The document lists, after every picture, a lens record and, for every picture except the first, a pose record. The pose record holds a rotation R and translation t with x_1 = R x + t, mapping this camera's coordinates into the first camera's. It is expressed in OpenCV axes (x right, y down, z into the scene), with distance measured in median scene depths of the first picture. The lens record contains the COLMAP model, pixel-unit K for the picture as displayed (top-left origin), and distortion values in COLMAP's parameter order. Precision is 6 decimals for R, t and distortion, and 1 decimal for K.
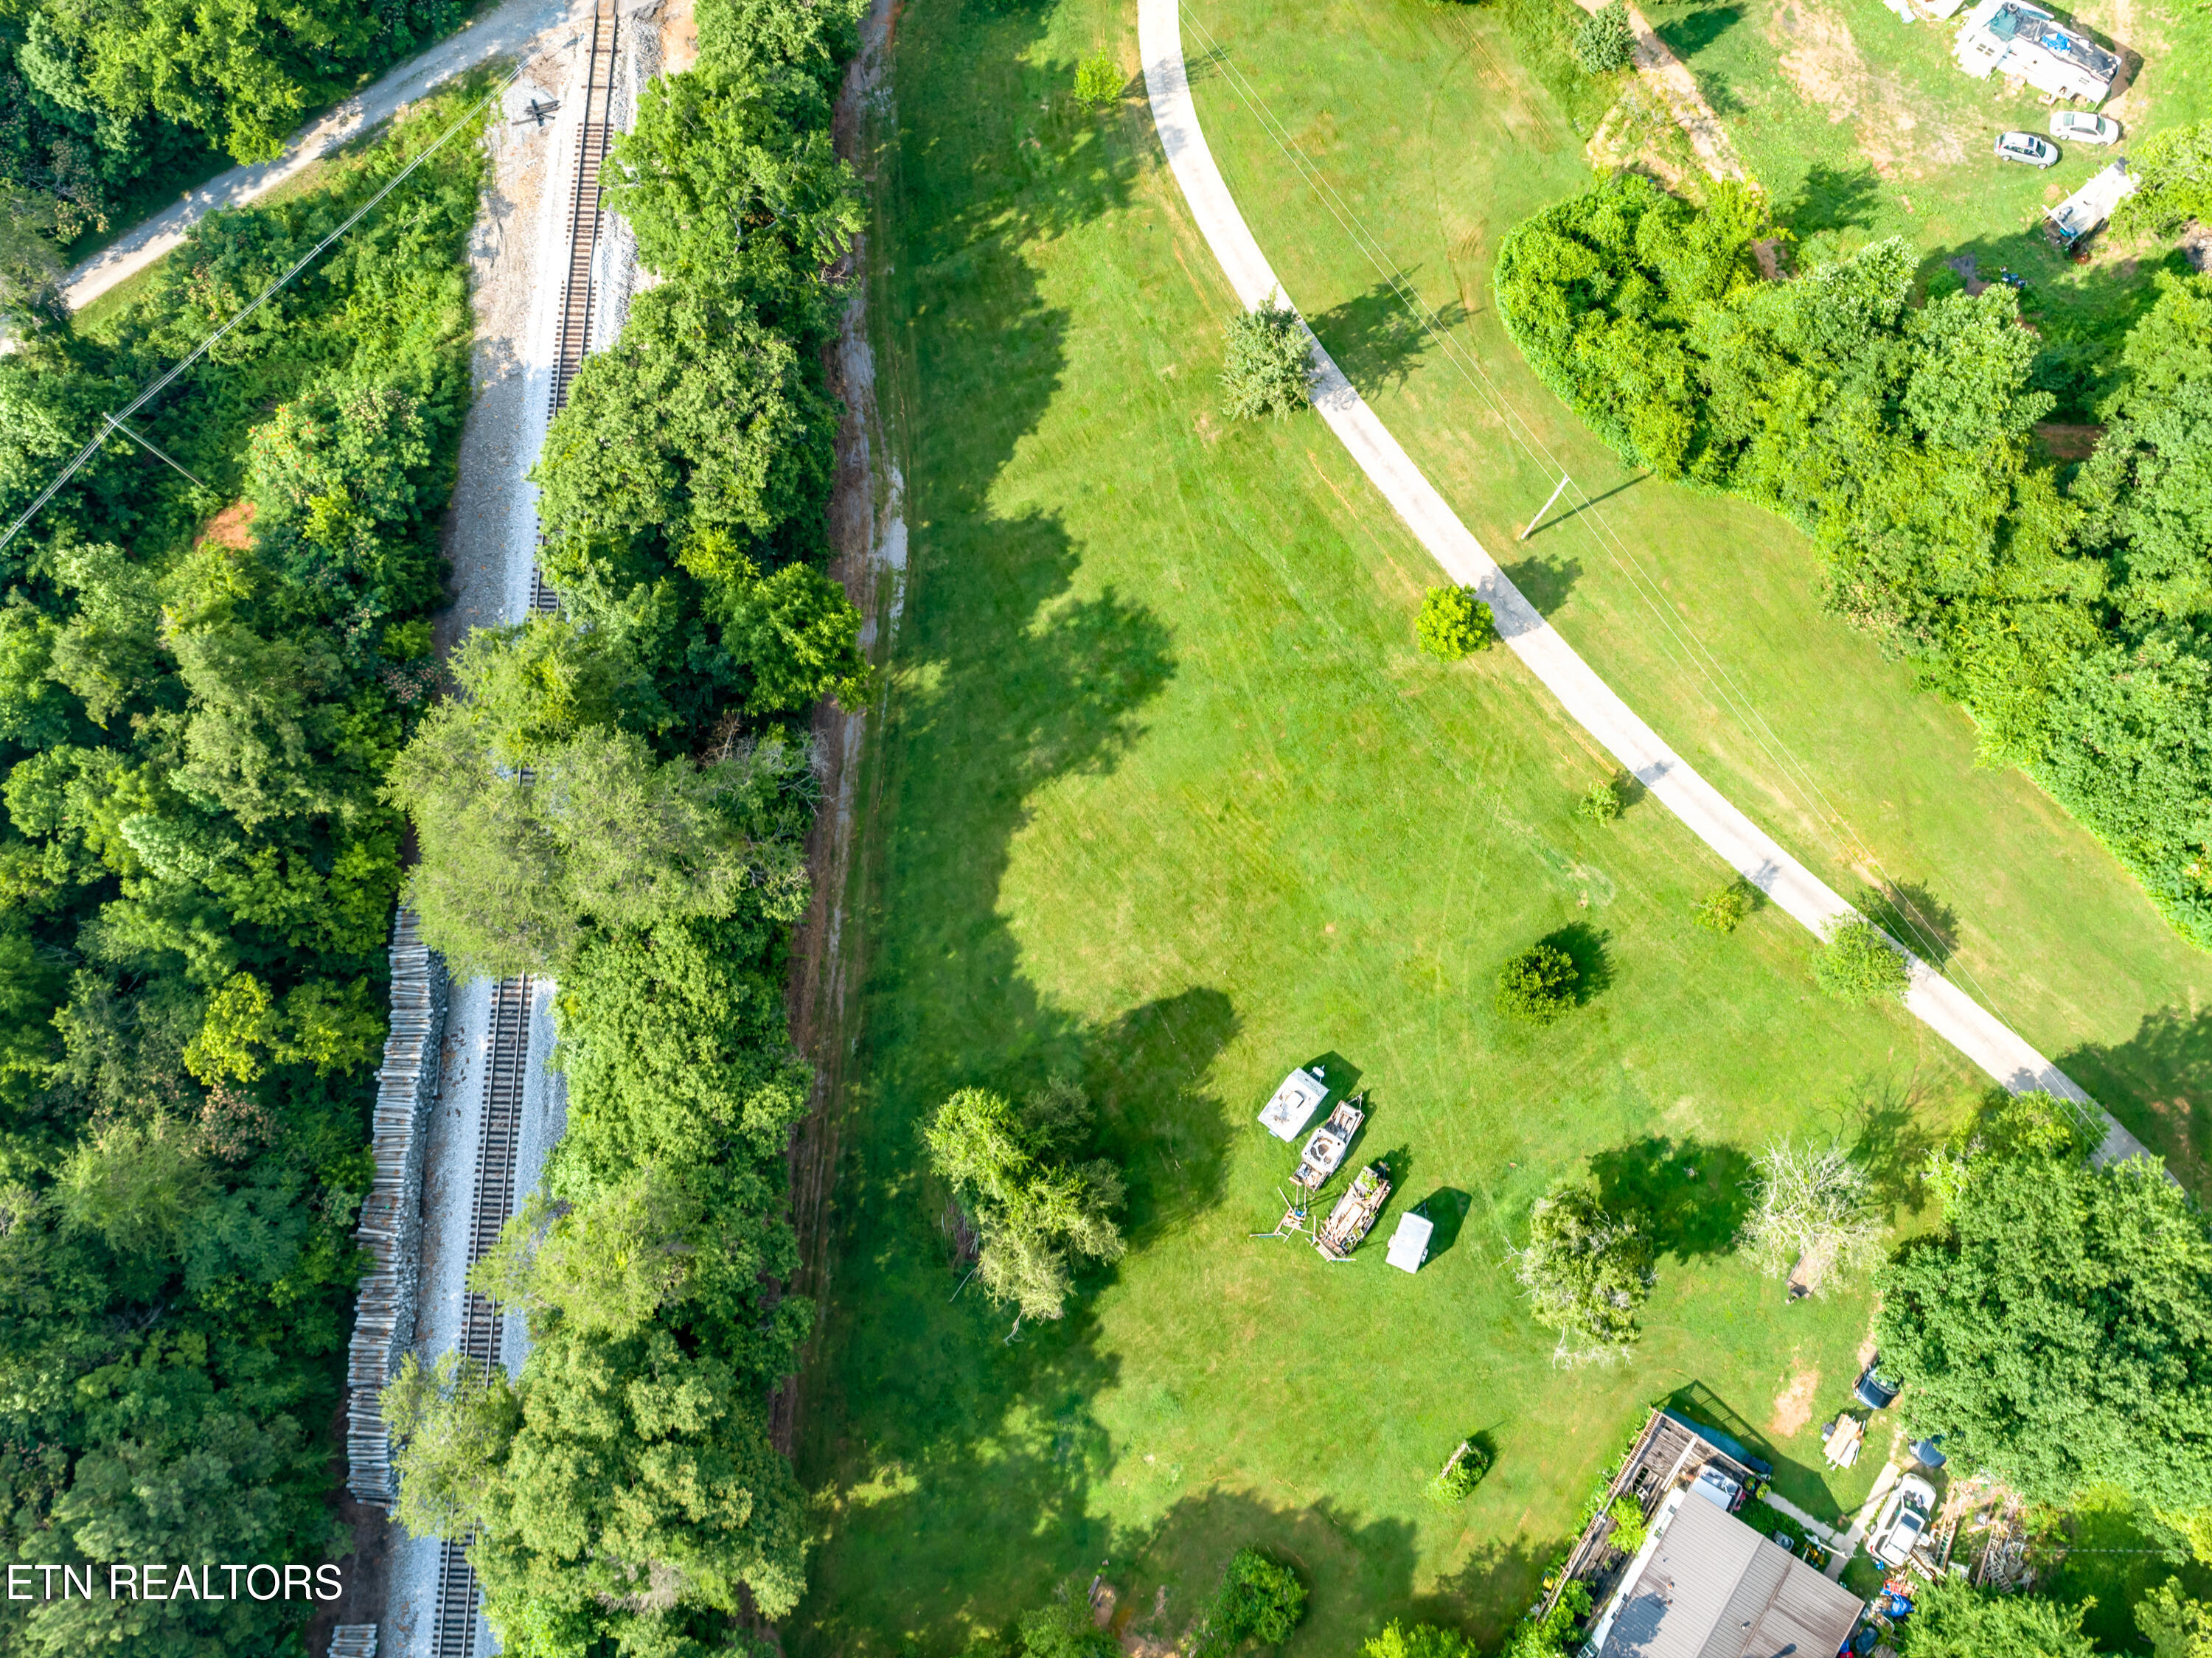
lens RADIAL K [[1657.3, 0, 1108.7], [0, 1657.3, 823.3], [0, 0, 1]] dist [-0.026035, 0.010457]
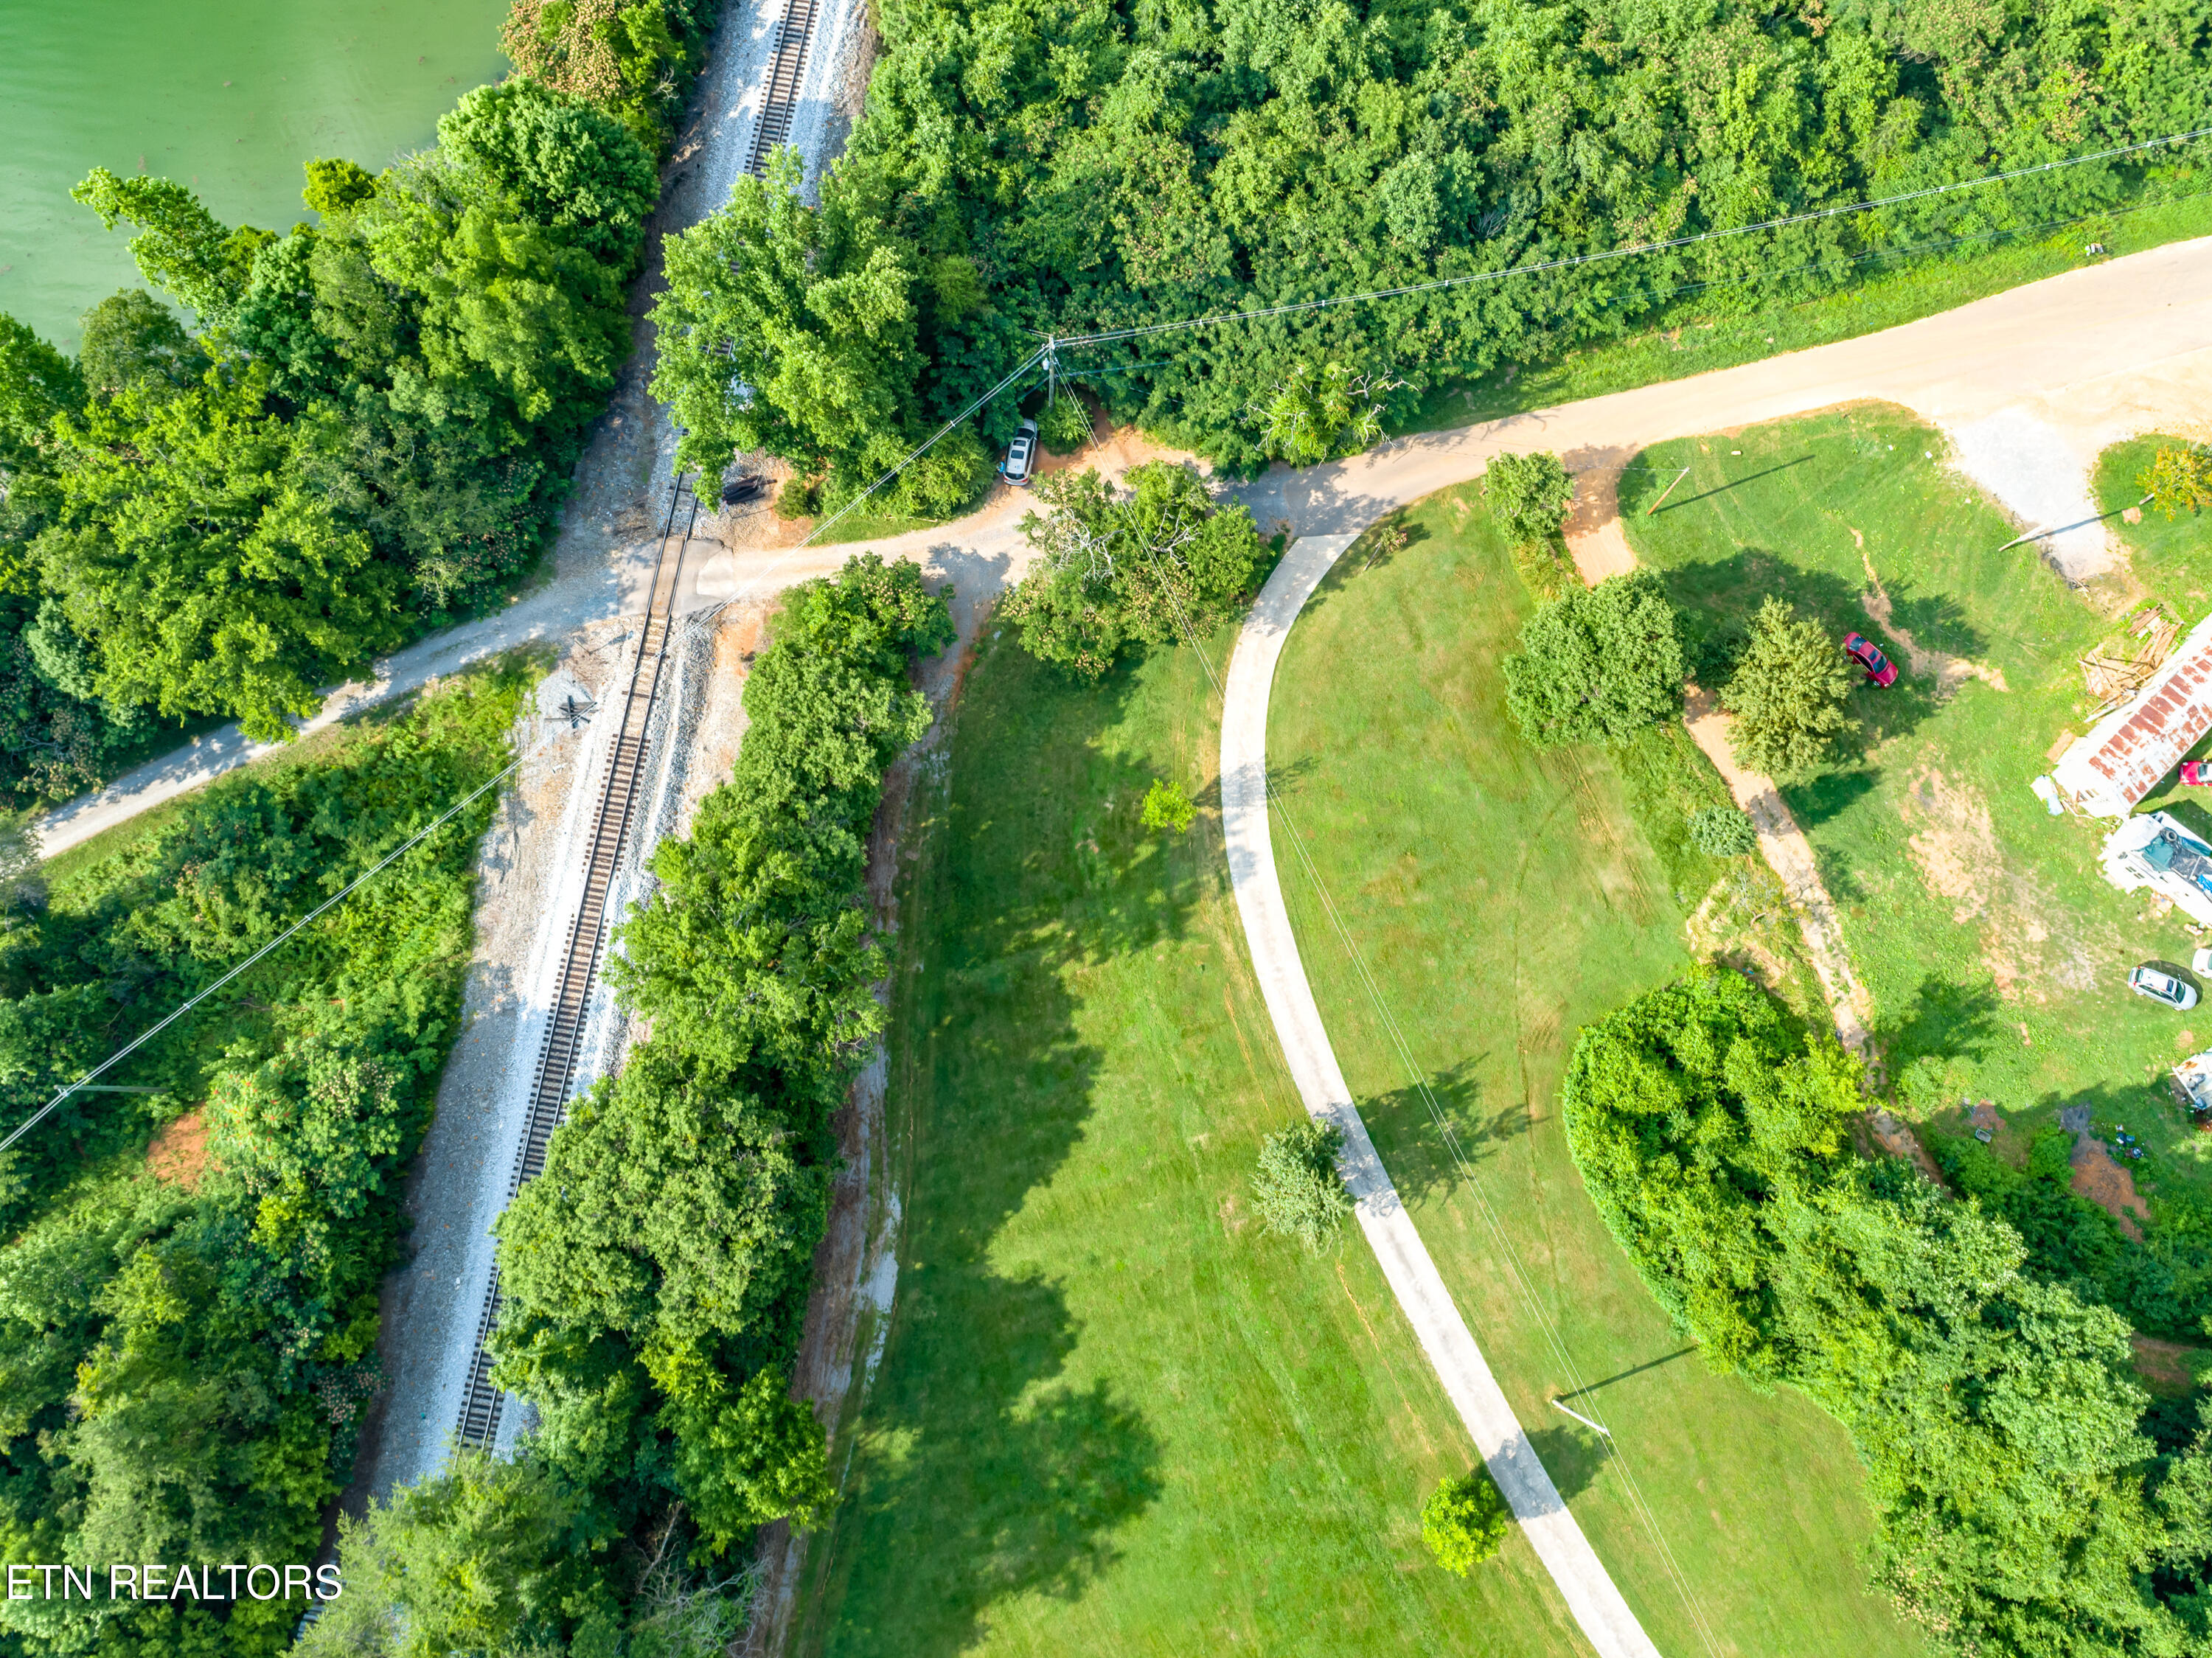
lens RADIAL K [[1657.3, 0, 1109.2], [0, 1657.3, 829.9], [0, 0, 1]] dist [-0.026035, 0.010457]
pose [[0.990532, 0.135934, -0.019196, -0.019965], [-0.135941, 0.990716, 0.000956, -0.440433], [0.019148, 0.001663, 0.999815, 0.073985]]
